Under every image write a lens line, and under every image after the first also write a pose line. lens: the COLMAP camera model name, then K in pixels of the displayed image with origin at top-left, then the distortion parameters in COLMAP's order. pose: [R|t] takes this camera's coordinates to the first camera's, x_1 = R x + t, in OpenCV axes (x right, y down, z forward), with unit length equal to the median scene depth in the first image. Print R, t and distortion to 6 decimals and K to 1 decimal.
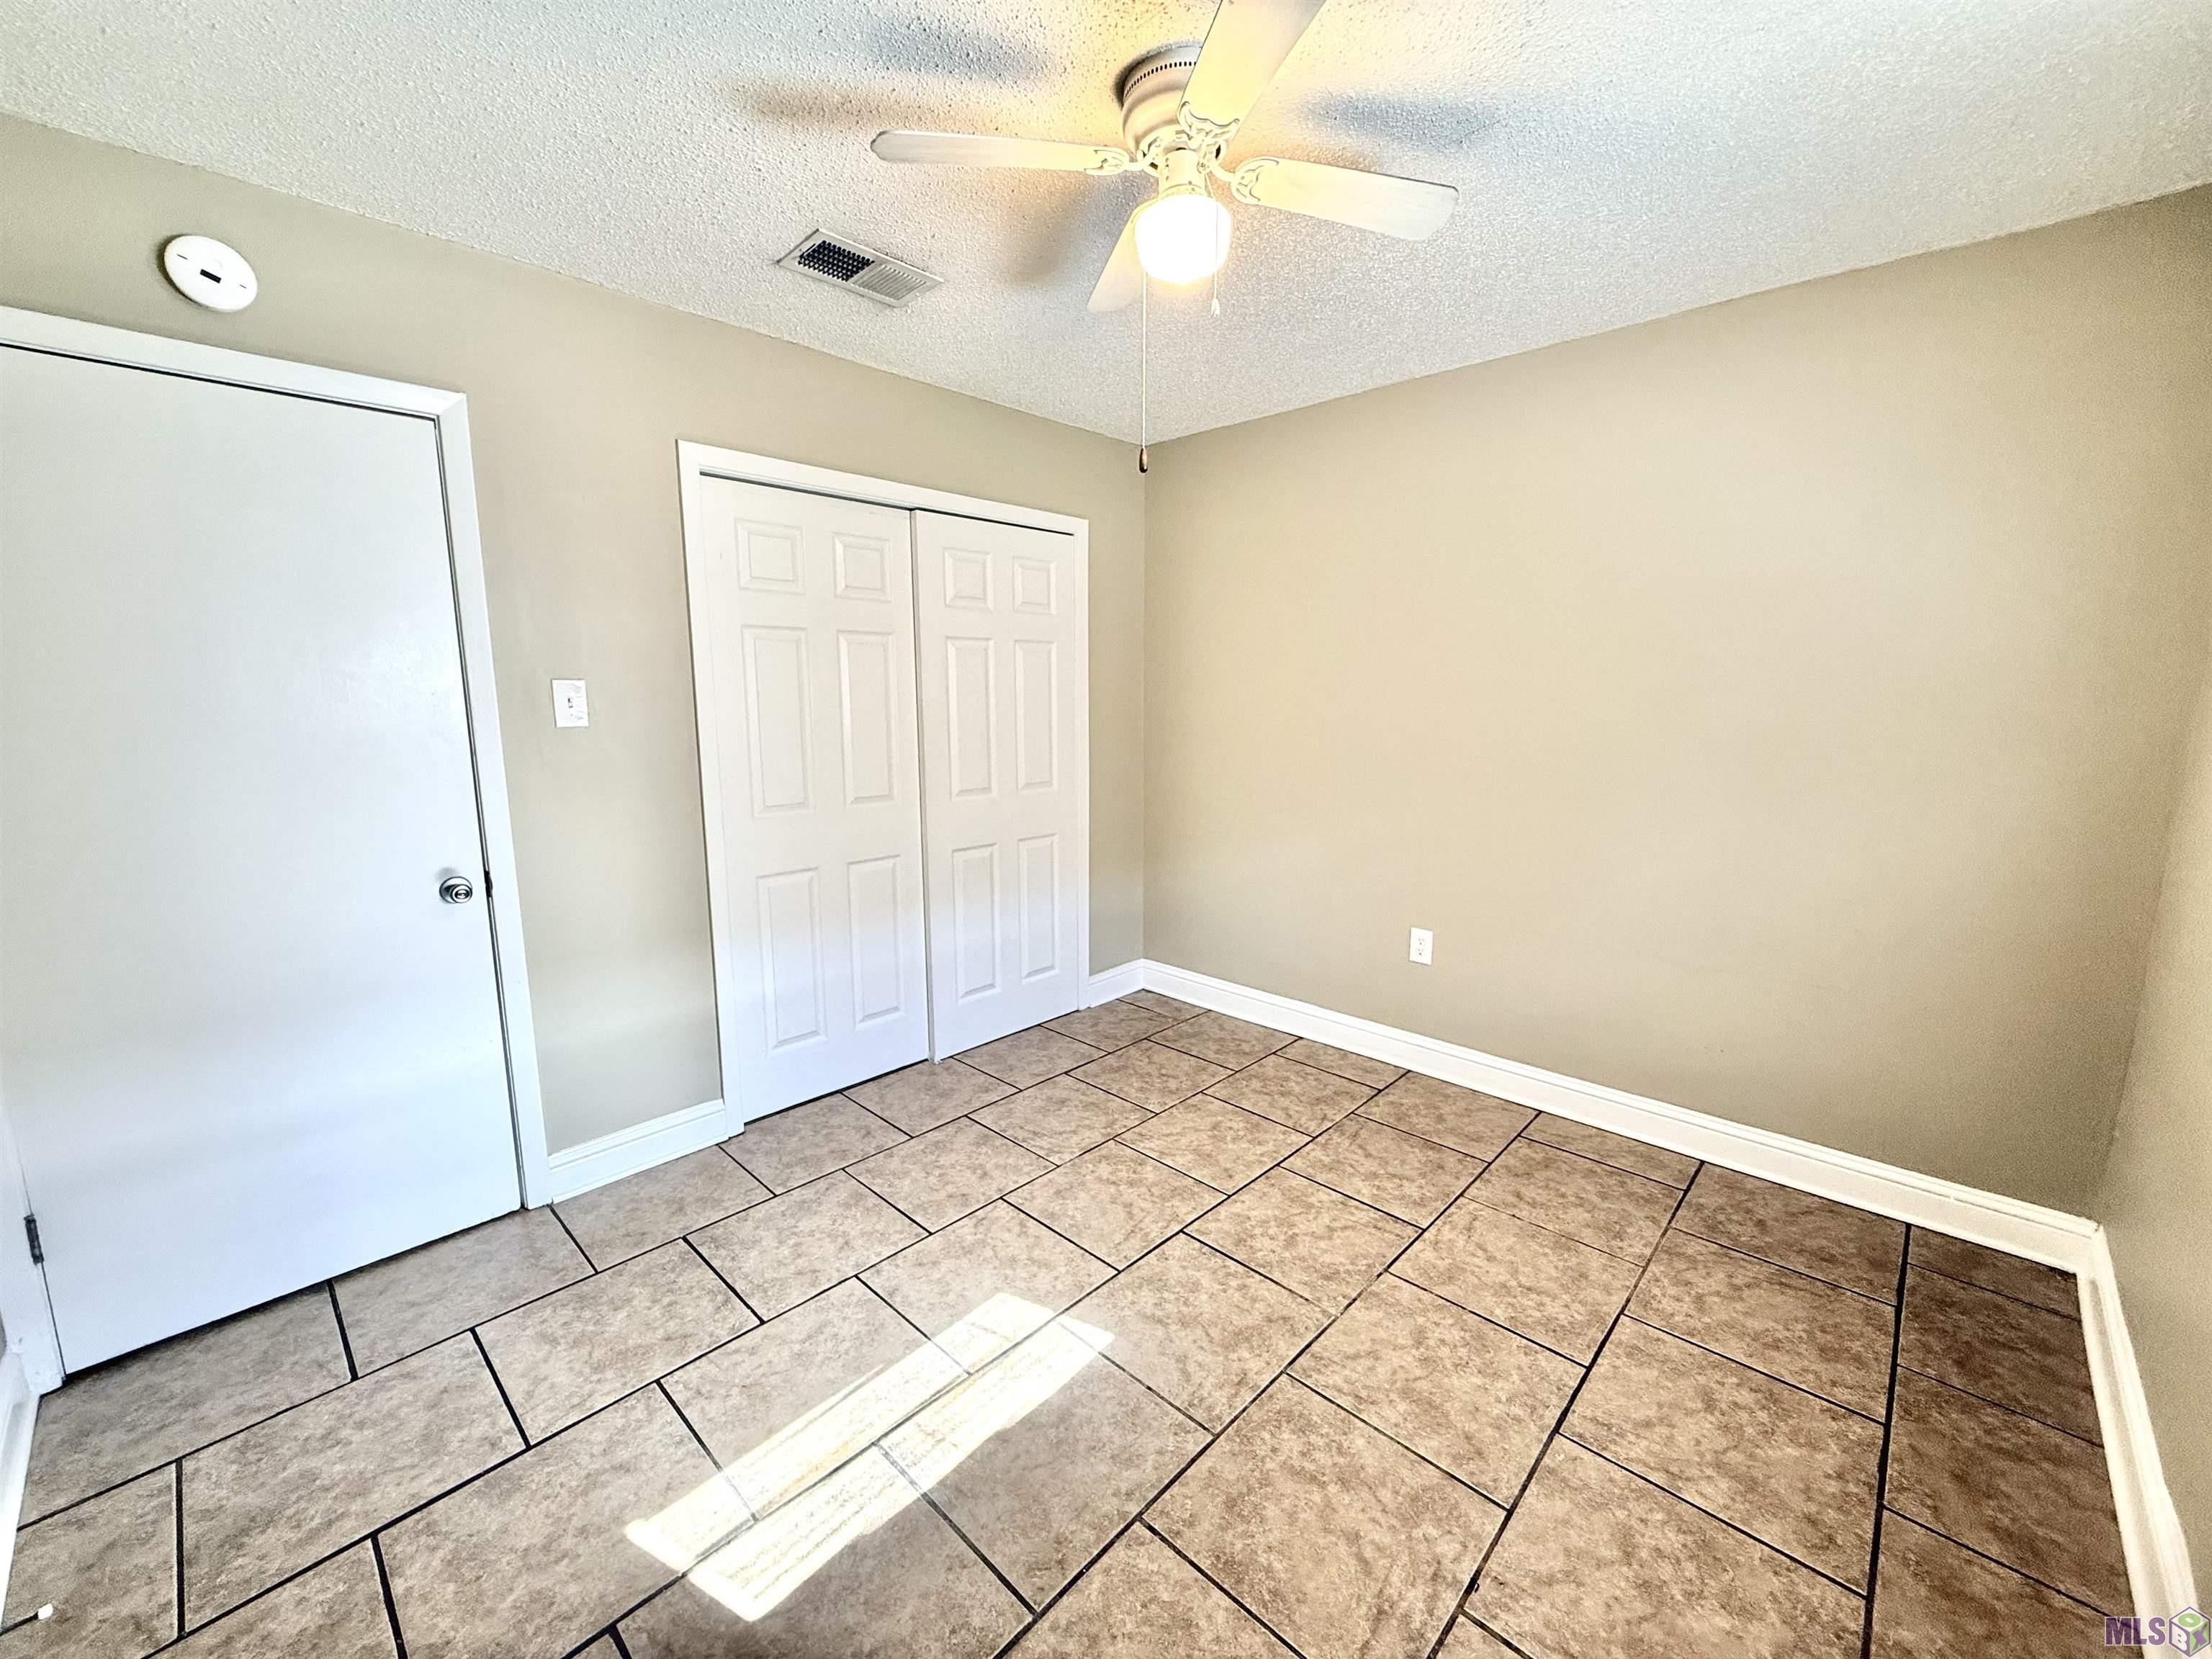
lens RADIAL K [[885.4, 0, 1098.5], [0, 885.4, 830.1], [0, 0, 1]] dist [-0.000735, -0.000103]
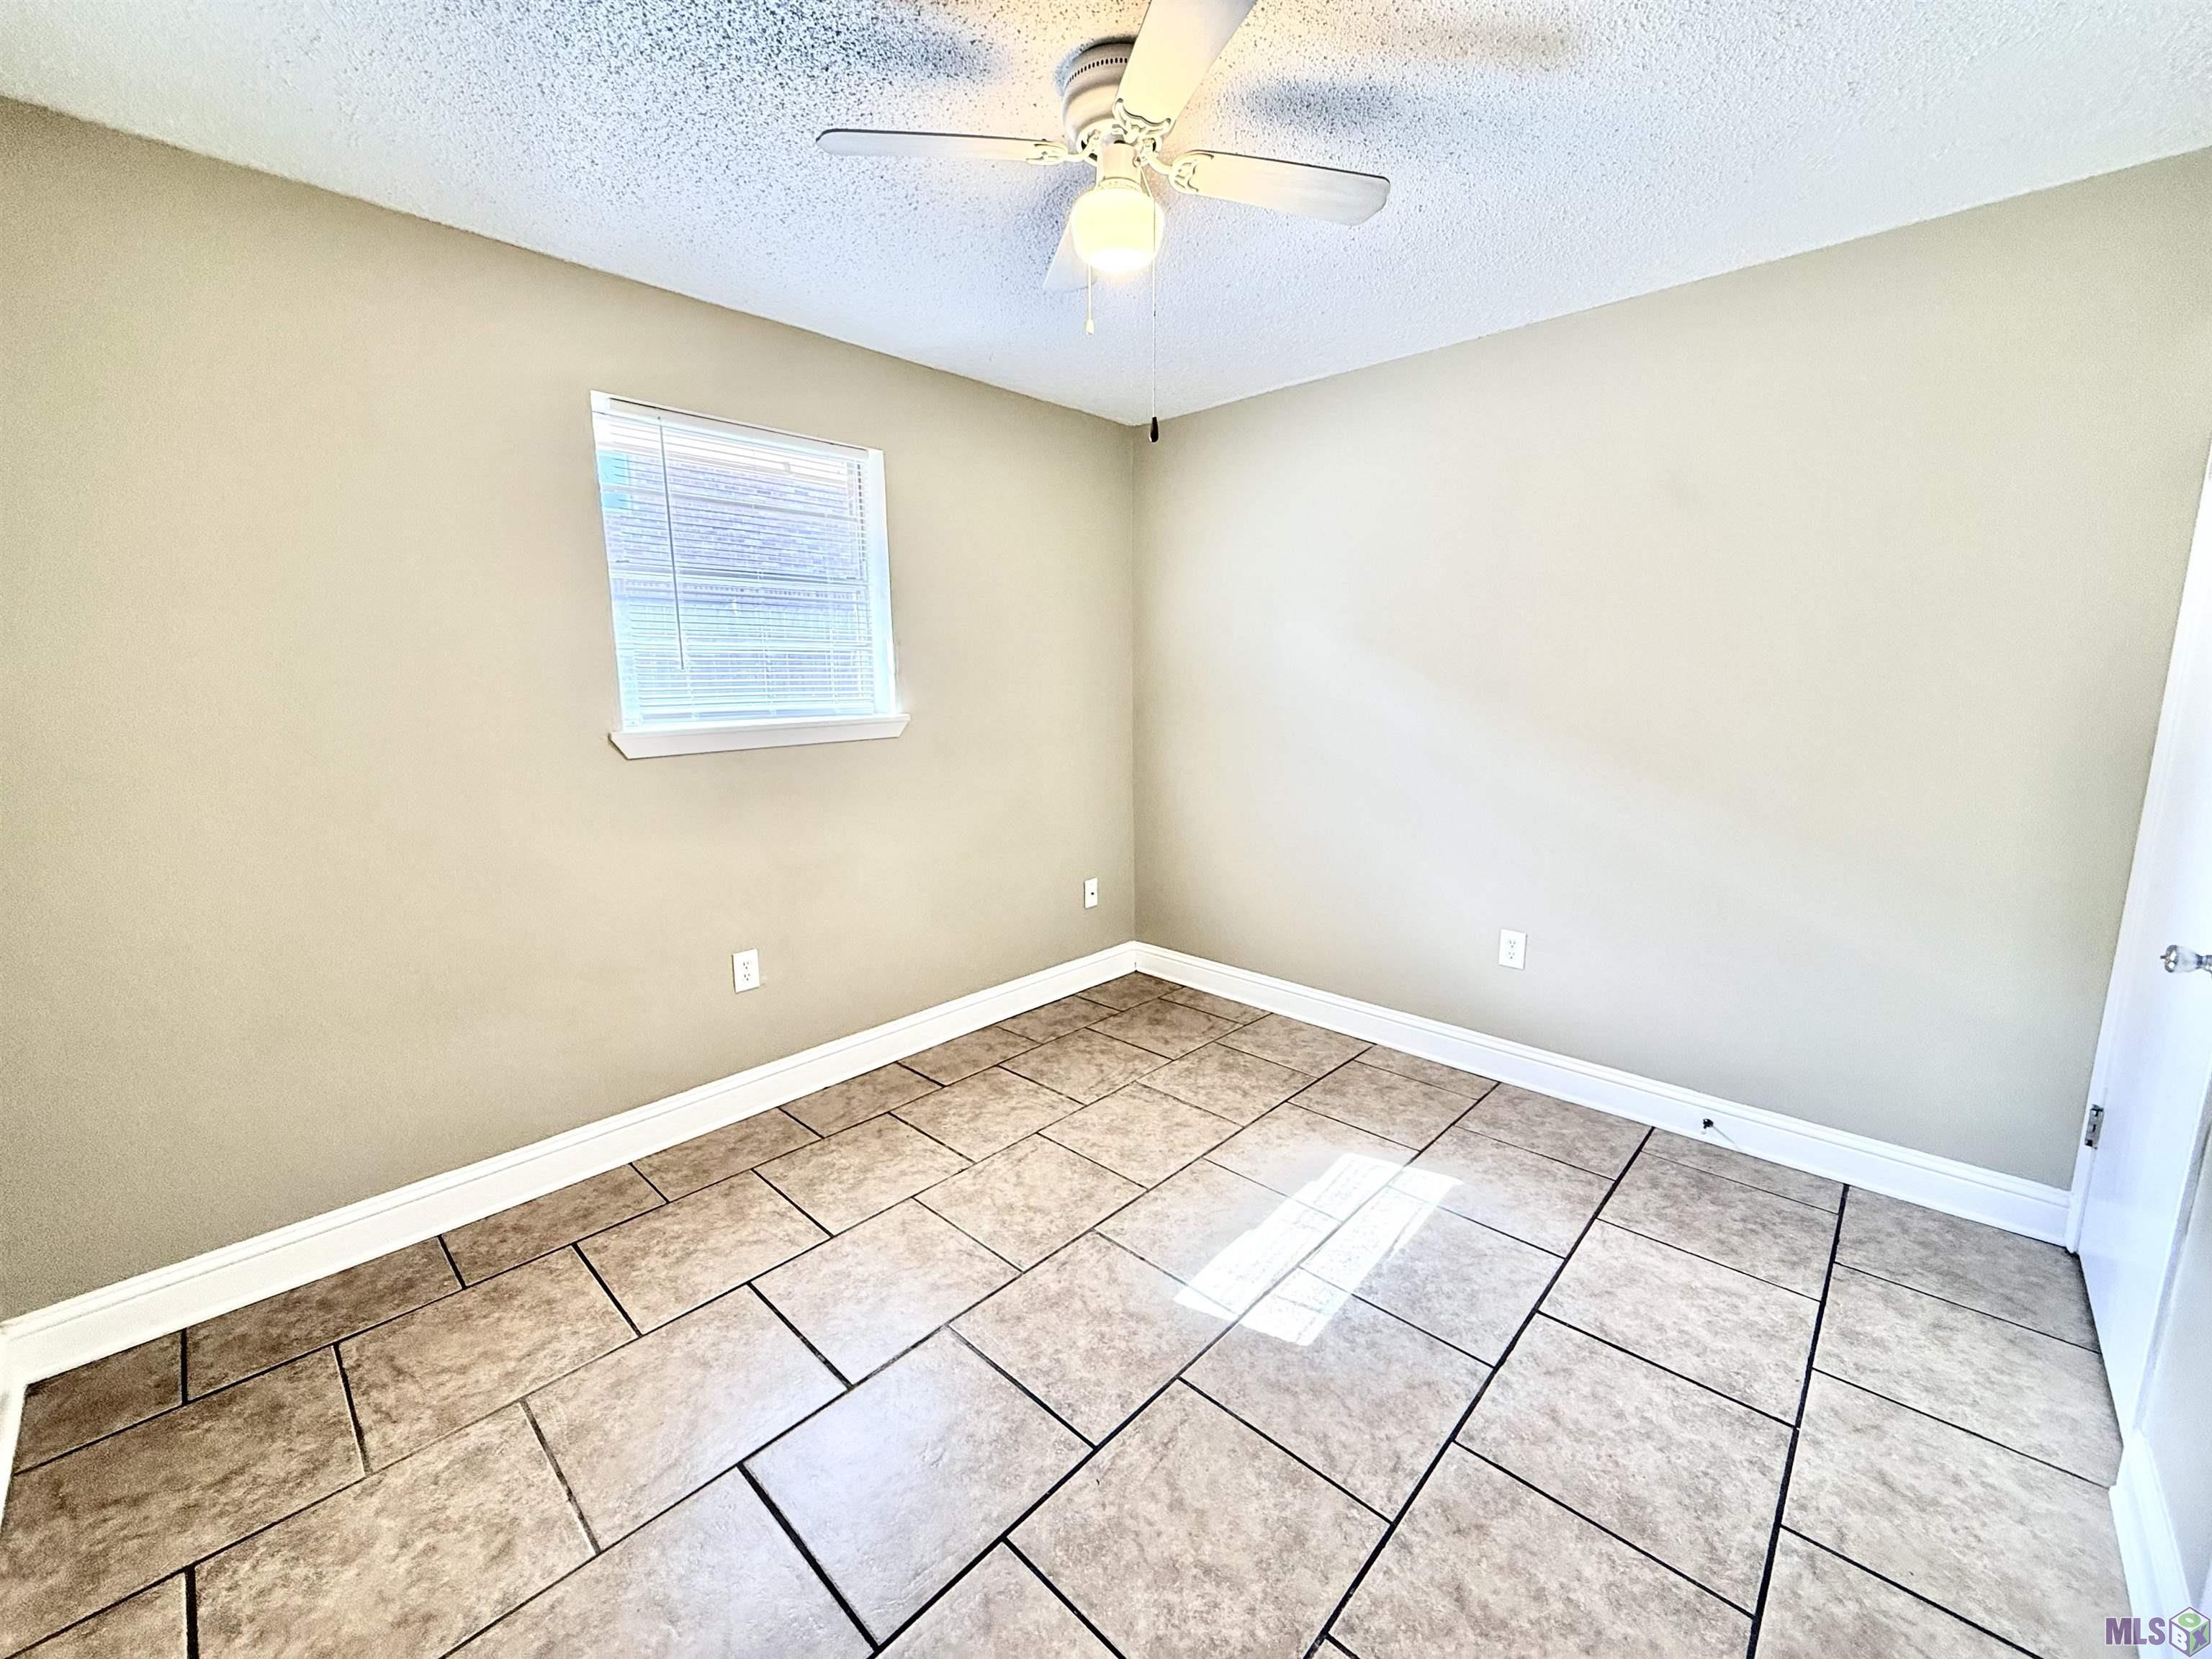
lens RADIAL K [[885.4, 0, 1098.5], [0, 885.4, 830.1], [0, 0, 1]] dist [-0.000735, -0.000103]
pose [[-0.999909, 0.012768, -0.004423, 0.106487], [0.010616, 0.944795, 0.327490, -0.280194], [0.008361, 0.327414, -0.944844, 1.807279]]
